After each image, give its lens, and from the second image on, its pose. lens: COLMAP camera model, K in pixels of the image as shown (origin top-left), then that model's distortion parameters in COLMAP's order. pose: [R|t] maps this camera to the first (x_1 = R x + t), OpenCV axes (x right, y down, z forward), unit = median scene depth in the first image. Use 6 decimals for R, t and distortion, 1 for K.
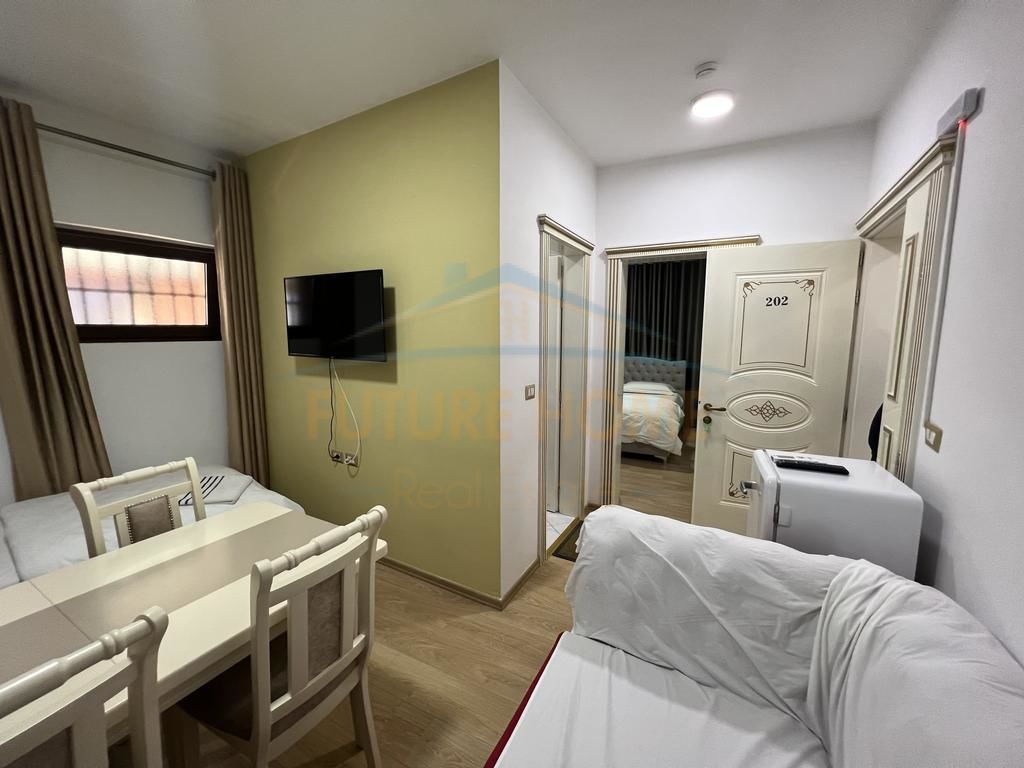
lens RADIAL K [[414.3, 0, 512.0], [0, 414.3, 384.0], [0, 0, 1]] dist [0.000185, 0.000008]
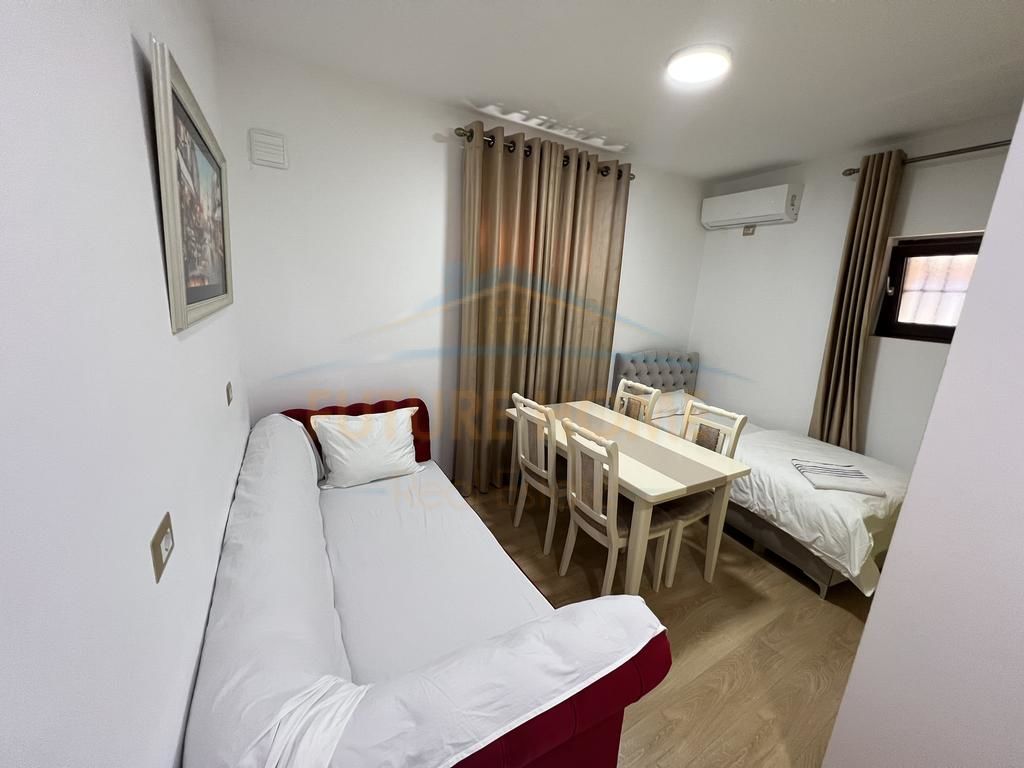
lens RADIAL K [[414.3, 0, 512.0], [0, 414.3, 384.0], [0, 0, 1]] dist [0.000185, 0.000008]
pose [[-0.539299, 0.146356, -0.829299, 0.729157], [-0.150375, 0.952217, 0.265838, -0.162625], [0.828580, 0.268072, -0.491521, 0.935038]]
